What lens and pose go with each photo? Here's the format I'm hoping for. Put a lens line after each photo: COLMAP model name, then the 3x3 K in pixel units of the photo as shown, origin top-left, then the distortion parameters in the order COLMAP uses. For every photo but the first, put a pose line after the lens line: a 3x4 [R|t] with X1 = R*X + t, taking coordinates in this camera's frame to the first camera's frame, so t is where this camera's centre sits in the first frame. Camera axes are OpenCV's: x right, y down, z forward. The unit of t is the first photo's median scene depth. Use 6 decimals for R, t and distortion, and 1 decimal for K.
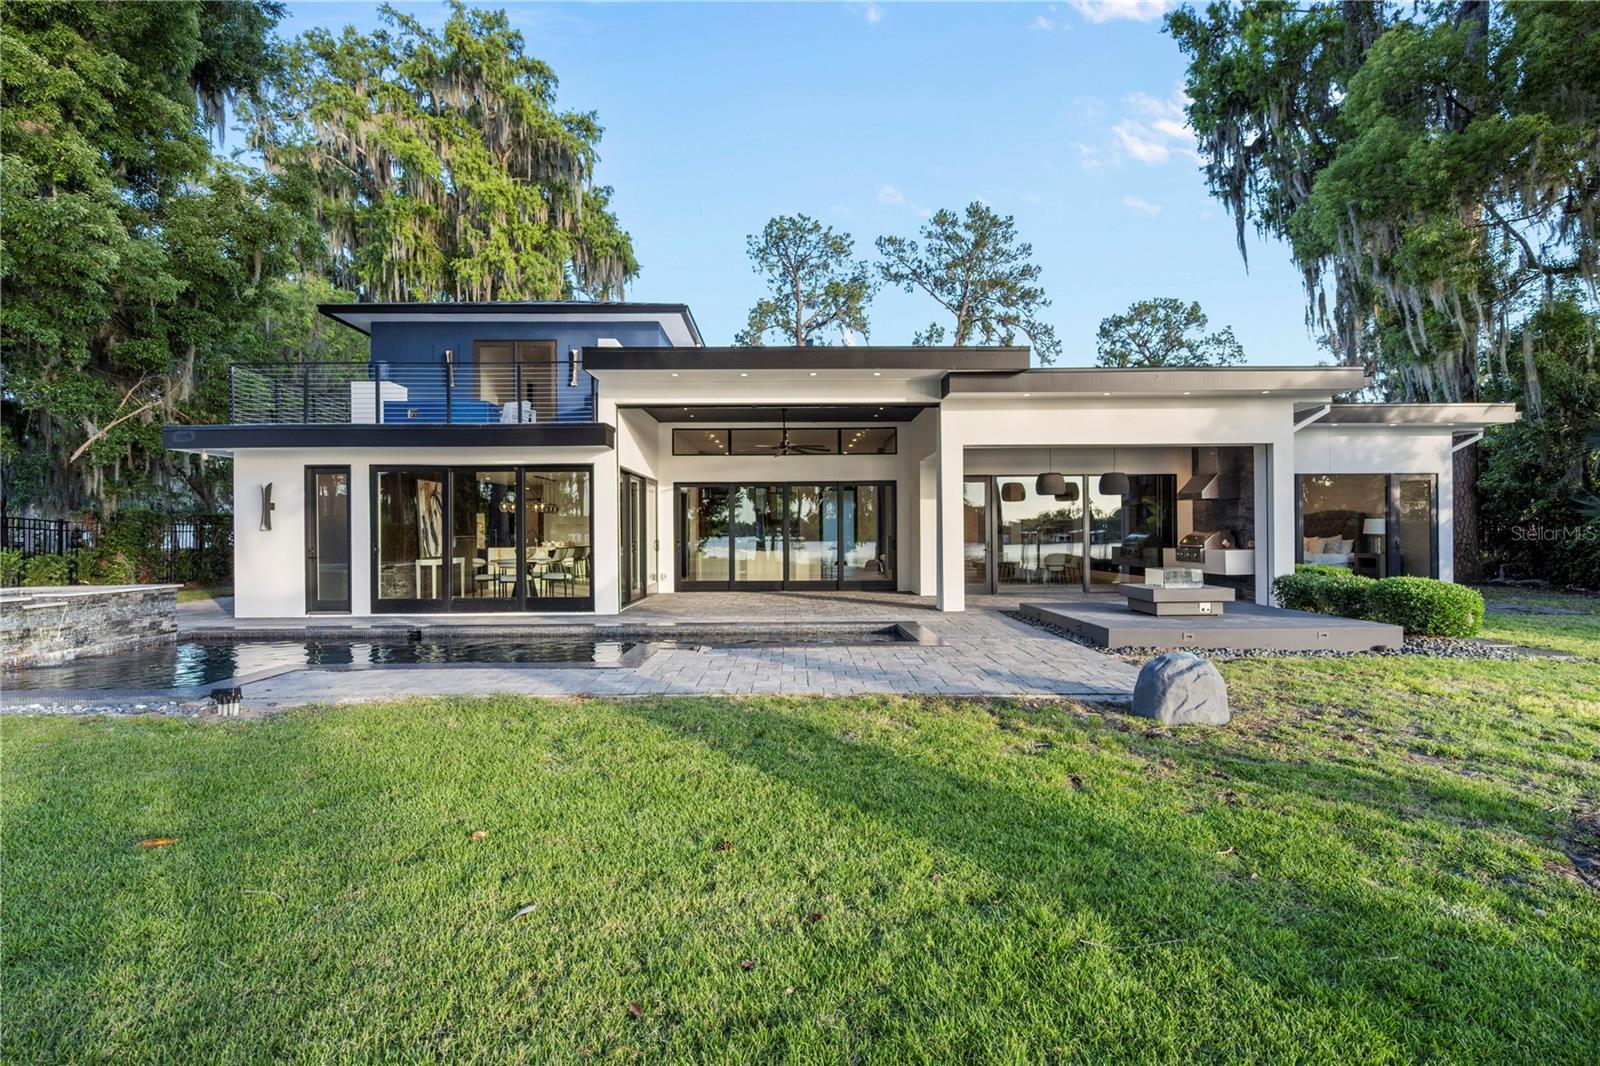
lens RADIAL K [[760.5, 0, 800.0], [0, 760.5, 532.8], [0, 0, 1]] dist [-0.006108, 0.001358]
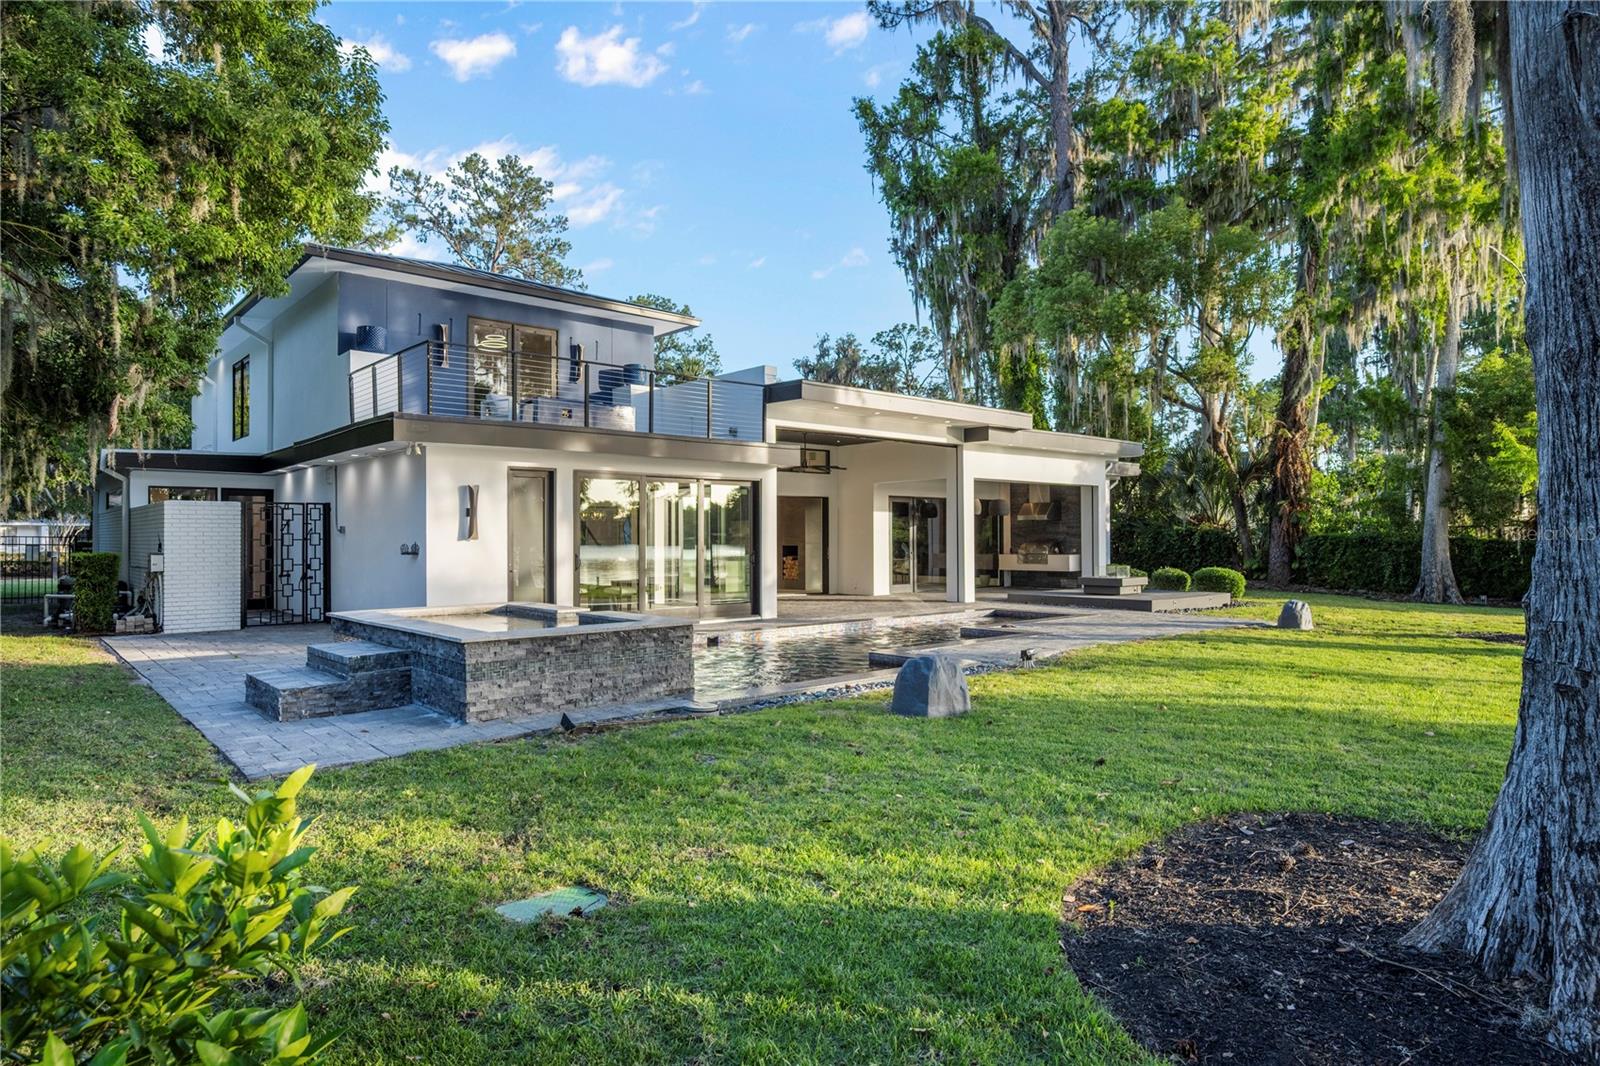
lens RADIAL K [[927.0, 0, 800.1], [0, 927.0, 532.8], [0, 0, 1]] dist [-0.008693, -0.000755]
pose [[0.752431, 0.006677, 0.658638, -0.481970], [-0.003239, 0.999974, -0.006437, -0.003219], [-0.658664, 0.002710, 0.752433, -0.012901]]
